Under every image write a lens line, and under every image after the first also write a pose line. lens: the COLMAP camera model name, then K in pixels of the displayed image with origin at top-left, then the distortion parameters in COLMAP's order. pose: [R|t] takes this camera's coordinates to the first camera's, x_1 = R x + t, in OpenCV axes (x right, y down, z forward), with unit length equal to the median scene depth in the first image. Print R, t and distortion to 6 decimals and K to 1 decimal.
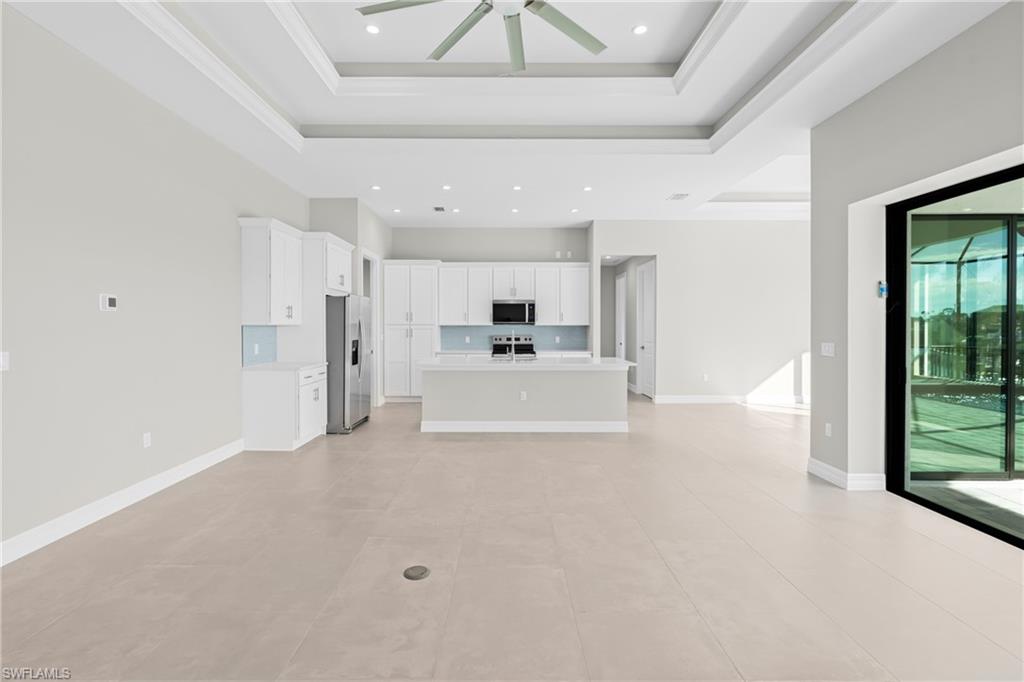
lens RADIAL K [[467.5, 0, 512.1], [0, 467.5, 332.0], [0, 0, 1]] dist [-0.008635, -0.000006]
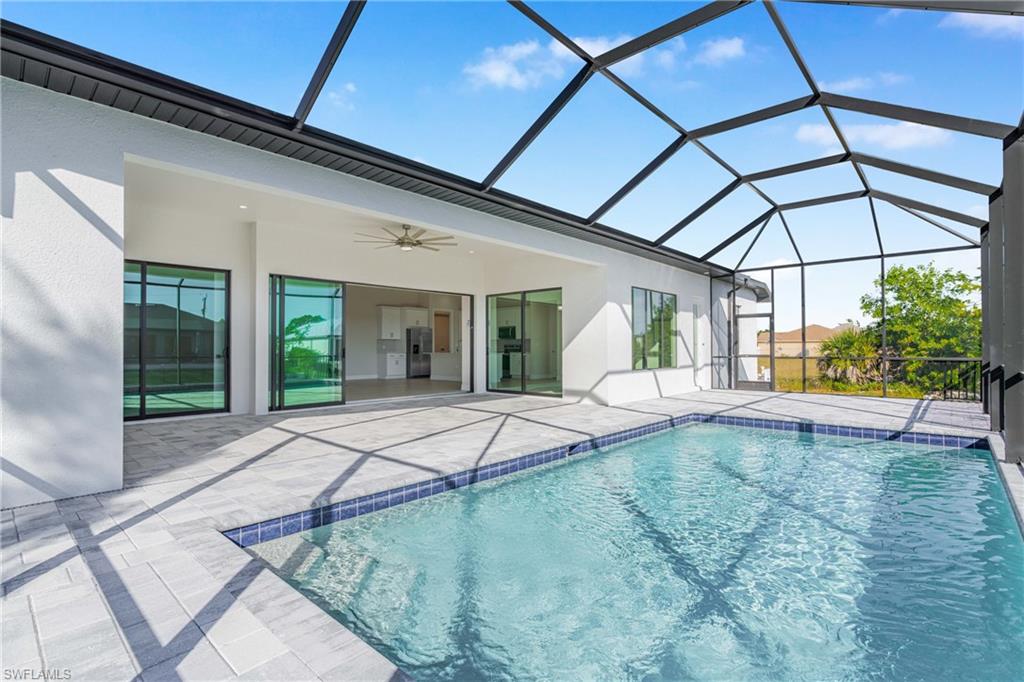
lens RADIAL K [[482.8, 0, 498.9], [0, 482.8, 339.1], [0, 0, 1]] dist [-0.012028, -0.000382]
pose [[0.721969, -0.011074, -0.691837, 1.417857], [-0.007410, 0.999691, -0.023734, 0.033880], [0.691886, 0.022262, 0.721664, -0.503026]]
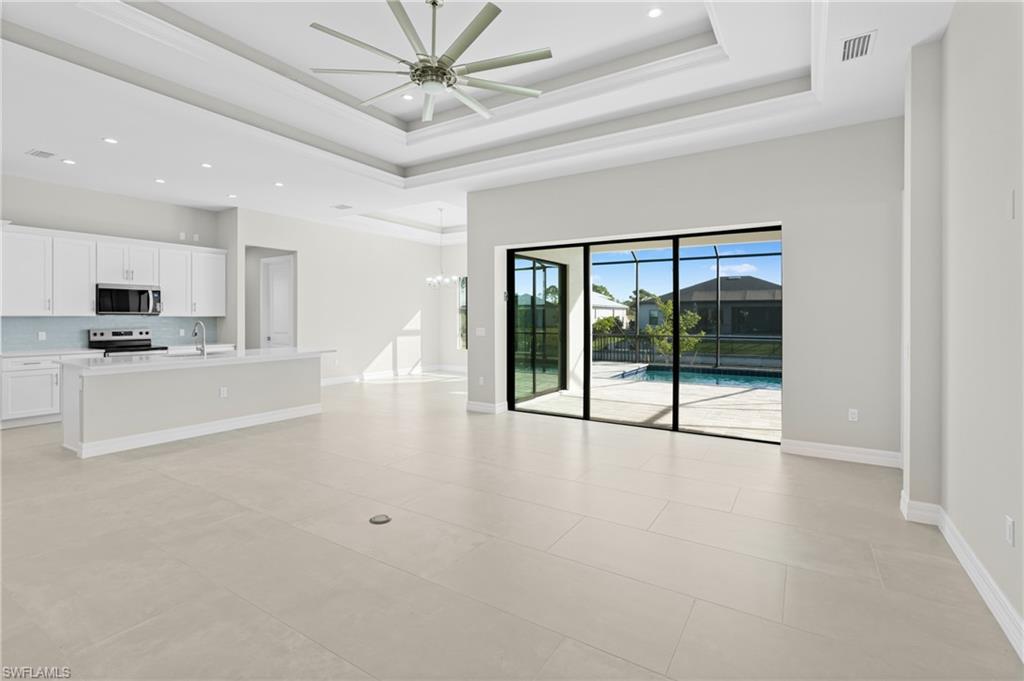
lens RADIAL K [[467.2, 0, 503.8], [0, 467.2, 317.9], [0, 0, 1]] dist [-0.000875, -0.000006]
pose [[0.550818, -0.001170, 0.834624, -0.323387], [0.009797, 0.999939, -0.005064, -0.000836], [-0.834568, 0.010966, 0.550796, 0.015330]]
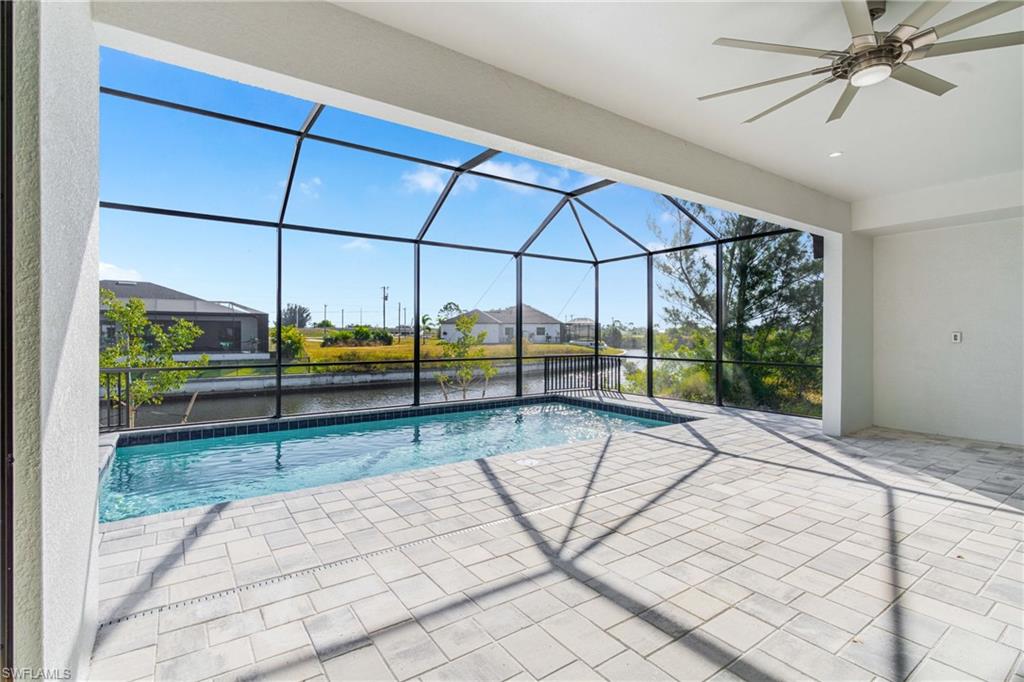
lens RADIAL K [[467.5, 0, 512.1], [0, 467.5, 332.0], [0, 0, 1]] dist [-0.008635, -0.000006]
pose [[-0.570678, 0.001568, 0.821173, 0.479940], [0.007620, 0.999965, 0.003386, -0.001198], [-0.821139, 0.008189, -0.570670, 0.465816]]
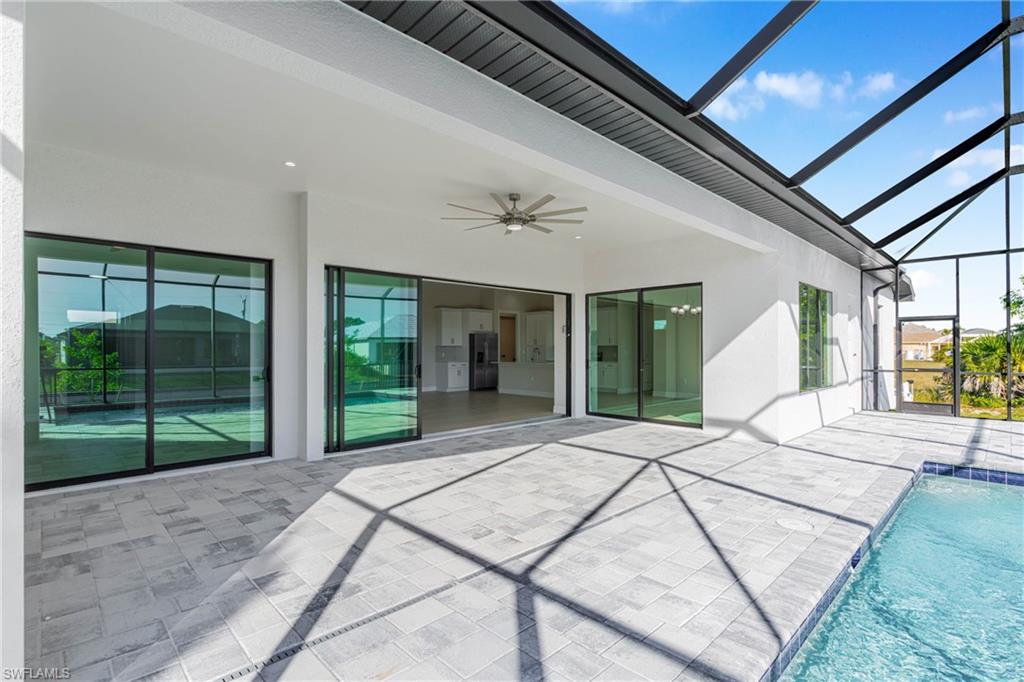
lens RADIAL K [[485.0, 0, 512.0], [0, 485.0, 341.0], [0, 0, 1]] dist [-0.000417, 0.000119]
pose [[0.689392, -0.010235, -0.724317, 1.123341], [-0.007619, 0.999742, -0.021379, 0.008120], [0.724349, 0.020257, 0.689136, -0.416454]]
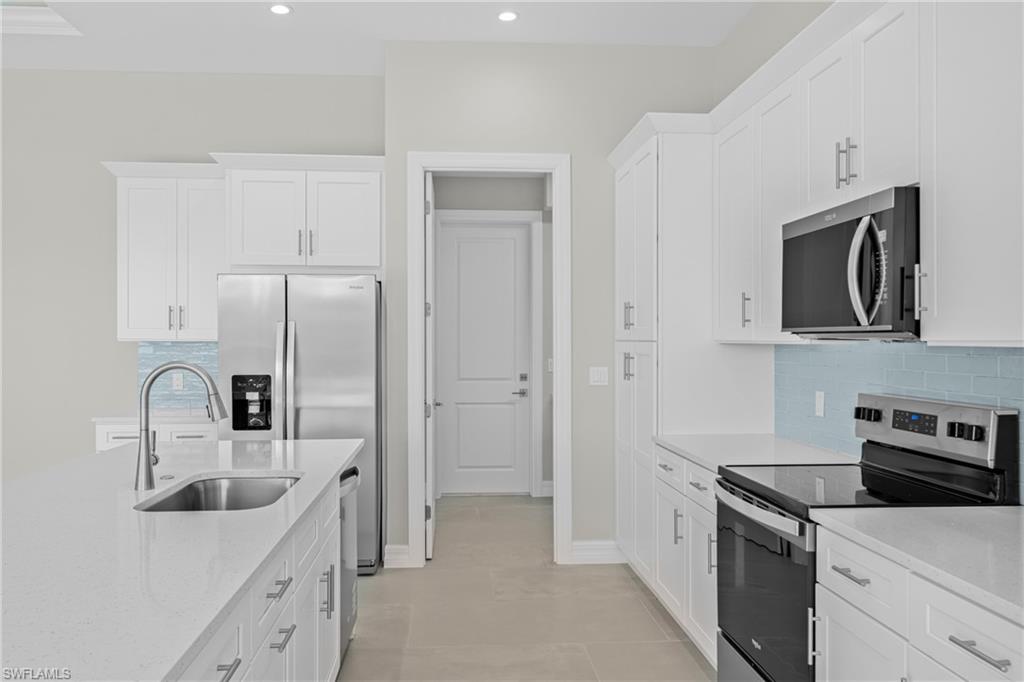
lens RADIAL K [[792.0, 0, 506.3], [0, 792.0, 340.3], [0, 0, 1]] dist [0.002193, 0.001870]
pose [[0.061414, -0.000933, -0.998112, 0.315388], [-0.014108, 0.999899, -0.001803, -0.013823], [0.998013, 0.014192, 0.061395, 0.873559]]
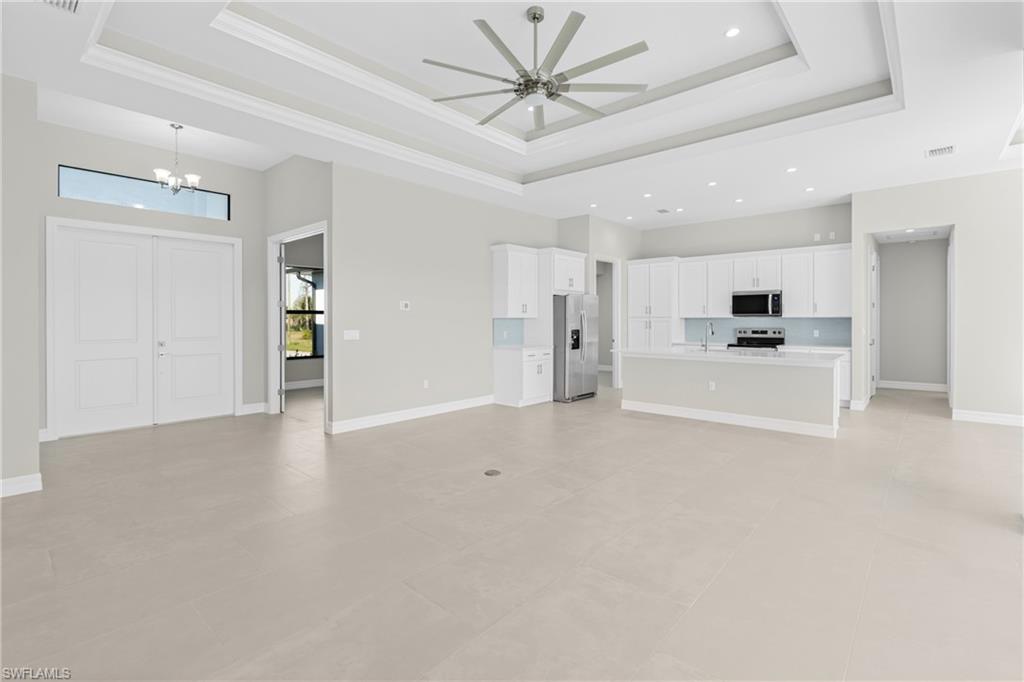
lens RADIAL K [[477.0, 0, 513.5], [0, 477.0, 320.0], [0, 0, 1]] dist [-0.001369, 0.000117]
pose [[0.747669, -0.001103, -0.664070, 0.286884], [-0.006182, 0.999944, -0.008621, 0.002298], [0.664042, 0.010551, 0.747621, -0.054322]]
